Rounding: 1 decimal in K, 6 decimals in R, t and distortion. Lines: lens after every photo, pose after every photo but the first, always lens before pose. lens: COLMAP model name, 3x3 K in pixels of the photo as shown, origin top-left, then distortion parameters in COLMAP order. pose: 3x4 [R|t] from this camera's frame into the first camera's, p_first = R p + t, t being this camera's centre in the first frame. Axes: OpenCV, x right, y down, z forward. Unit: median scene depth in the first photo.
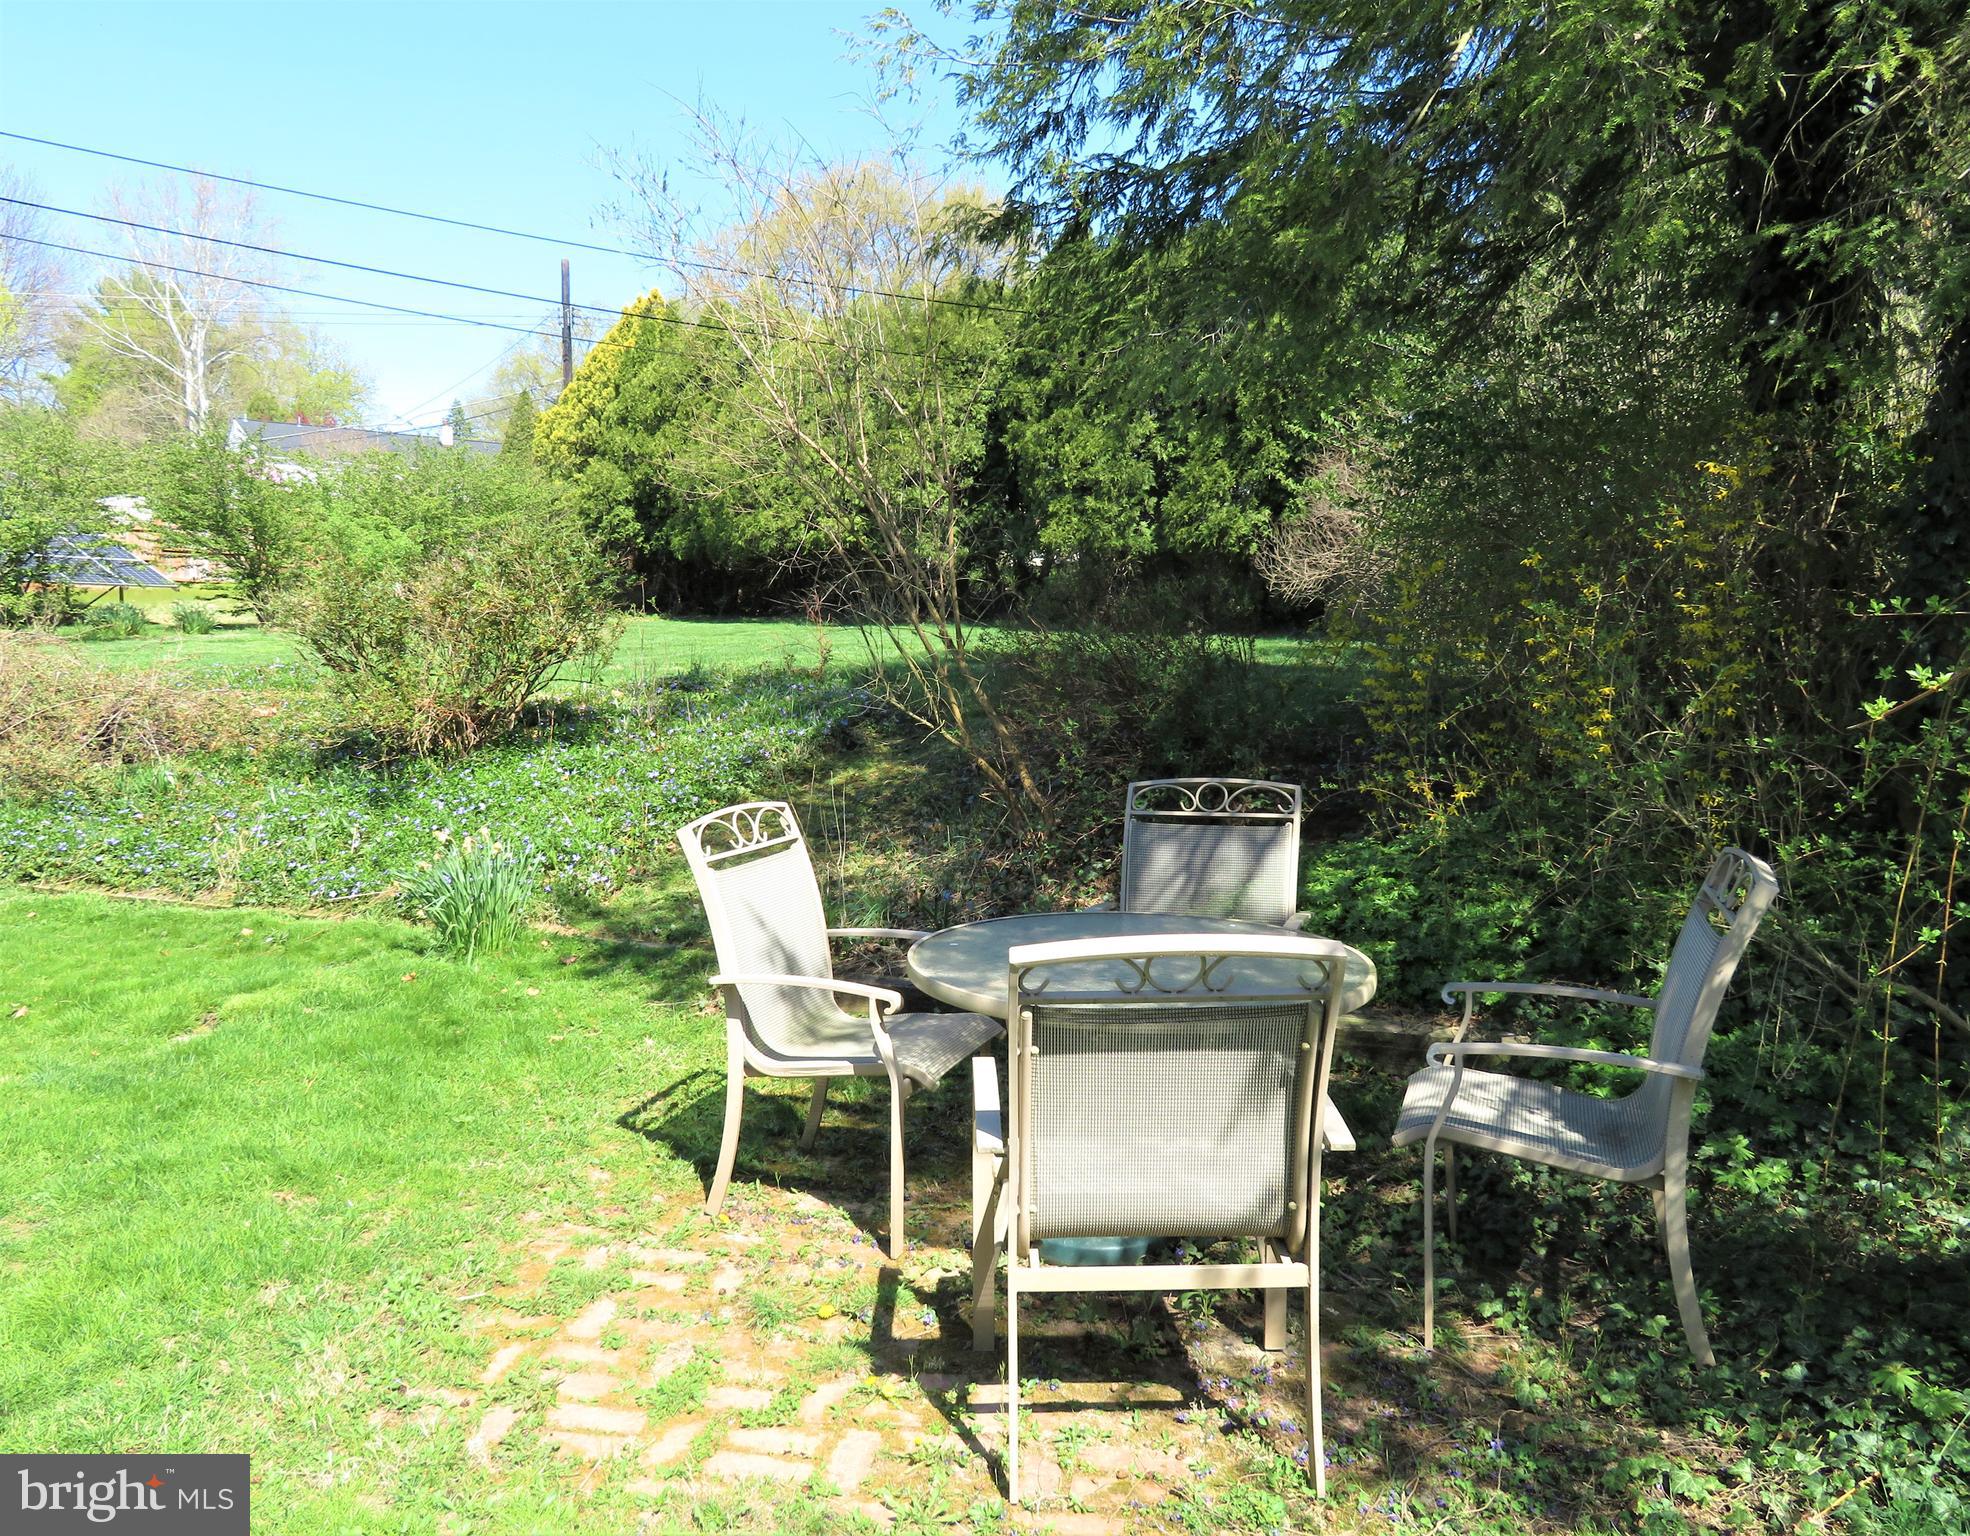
lens RADIAL K [[1702.5, 0, 985.0], [0, 1702.5, 768.0], [0, 0, 1]] dist [0.062012, -0.002241]
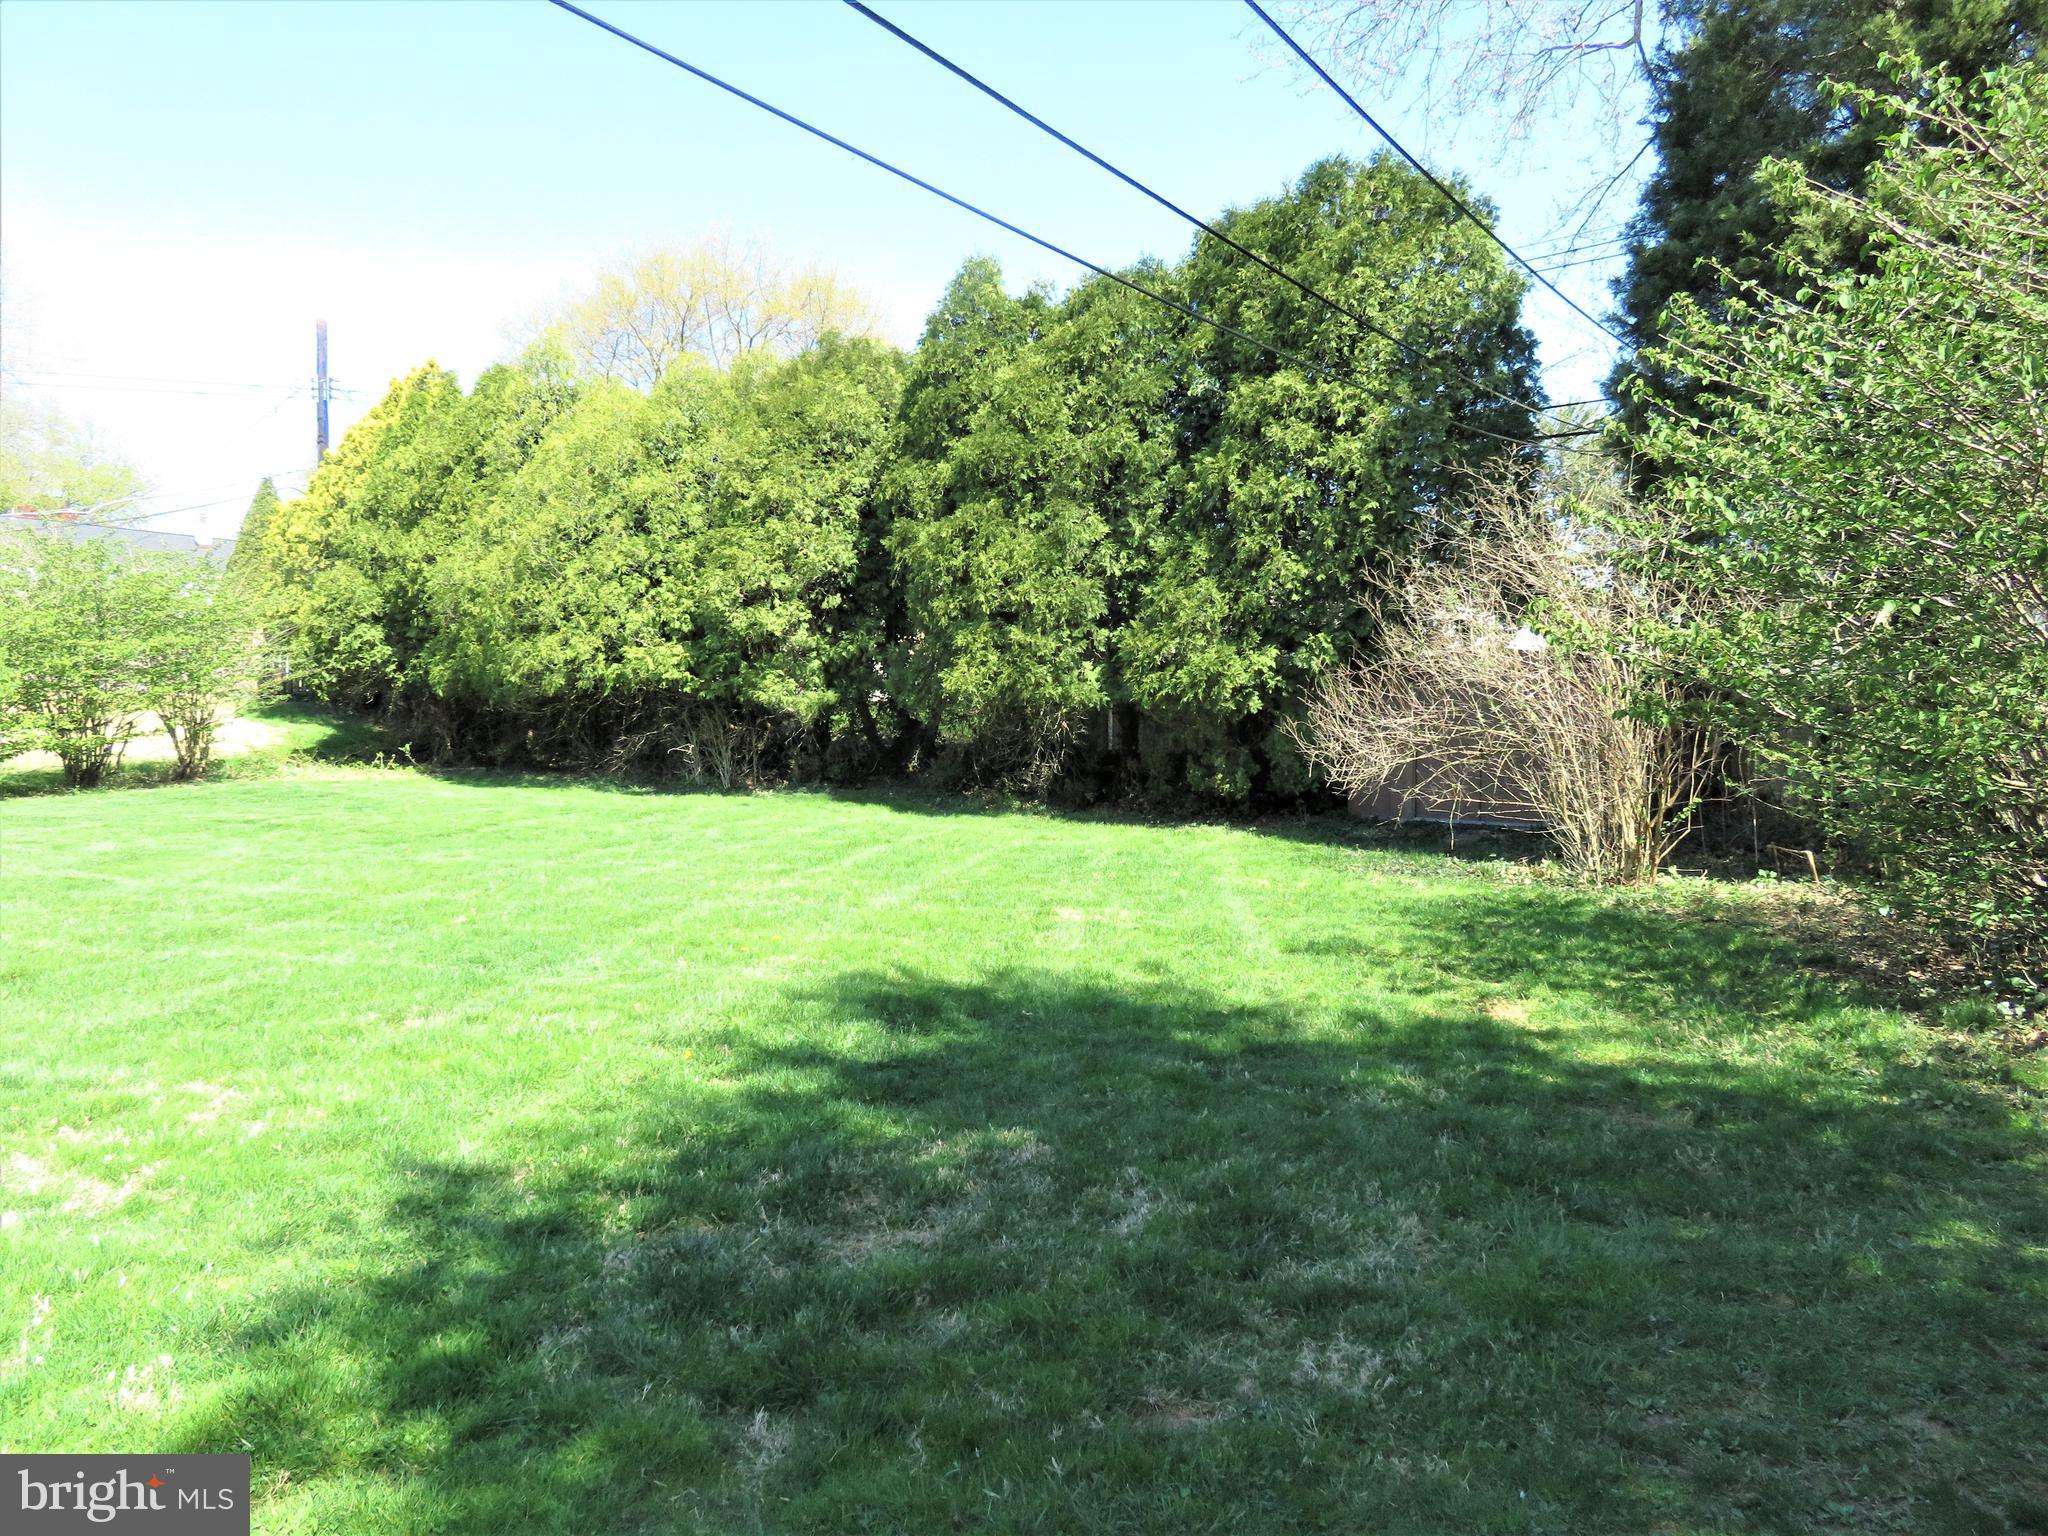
lens RADIAL K [[1501.4, 0, 1024.0], [0, 1501.4, 768.0], [0, 0, 1]] dist [0.037025, -0.001610]
pose [[0.991003, -0.001247, 0.133837, -0.015193], [0.008008, 0.998718, -0.049992, -0.063276], [-0.133603, 0.050614, 0.989742, 0.354545]]
